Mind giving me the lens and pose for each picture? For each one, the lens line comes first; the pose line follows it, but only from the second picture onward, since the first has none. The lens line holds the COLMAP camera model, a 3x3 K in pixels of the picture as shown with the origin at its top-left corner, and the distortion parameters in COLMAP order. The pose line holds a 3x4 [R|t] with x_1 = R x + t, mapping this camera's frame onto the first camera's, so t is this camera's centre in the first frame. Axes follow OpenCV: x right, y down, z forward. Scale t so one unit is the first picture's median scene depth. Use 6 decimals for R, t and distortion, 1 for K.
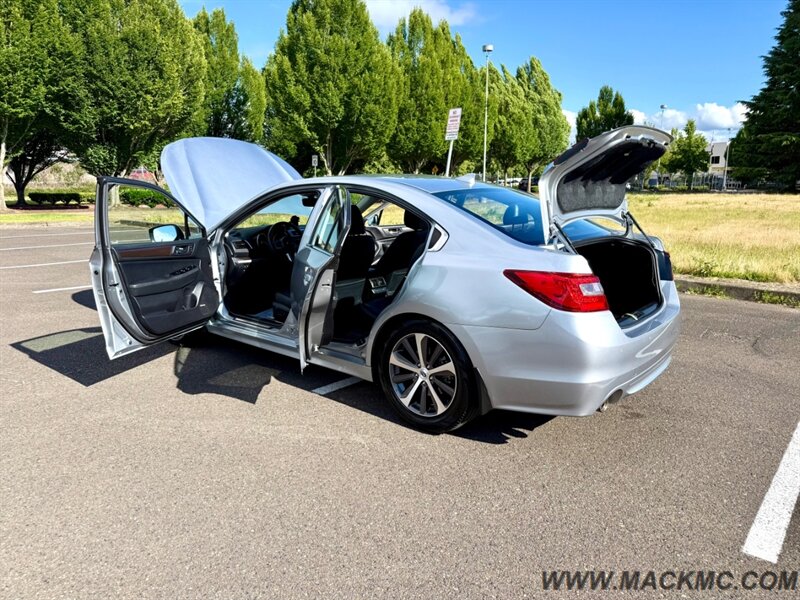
lens RADIAL K [[570.5, 0, 402.6], [0, 570.5, 306.7], [0, 0, 1]] dist [0.033658, -0.045197]
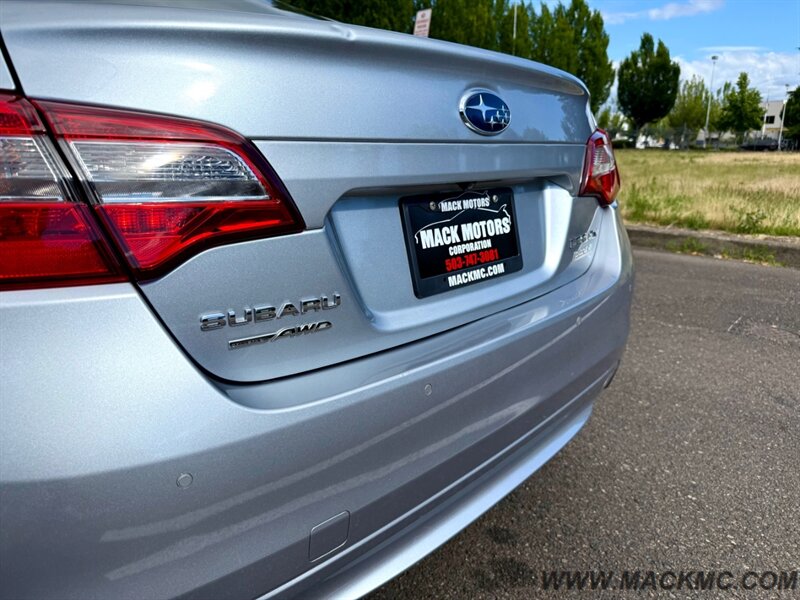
lens RADIAL K [[570.5, 0, 408.1], [0, 570.5, 297.1], [0, 0, 1]] dist [0.033658, -0.045197]
pose [[0.998310, 0.022152, -0.053727, 0.059690], [-0.019686, 0.998747, 0.046006, -0.000196], [0.054679, -0.044871, 0.997495, 0.107053]]
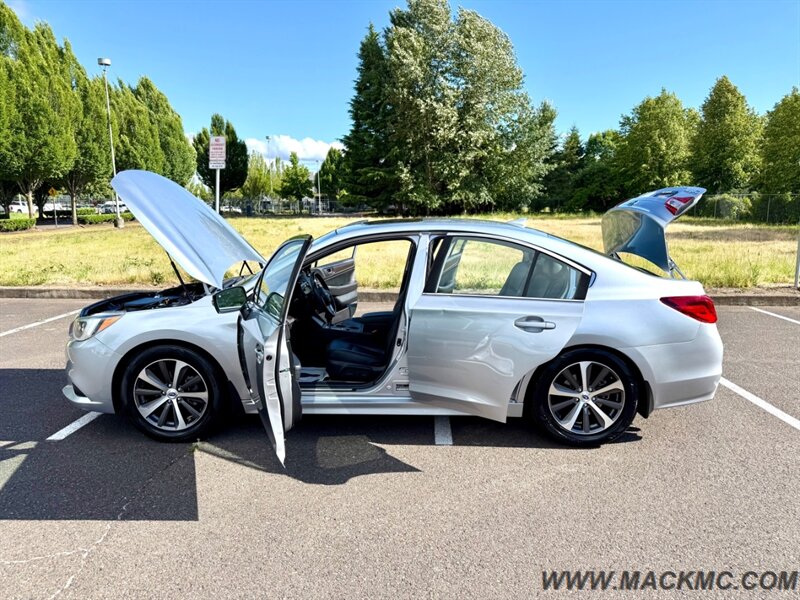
lens RADIAL K [[570.5, 0, 403.0], [0, 570.5, 302.8], [0, 0, 1]] dist [0.033658, -0.045197]
pose [[0.775919, -0.106955, 0.621699, -0.136659], [0.135071, 0.990834, 0.001882, -0.017280], [-0.616202, 0.082513, 0.783254, 0.047415]]
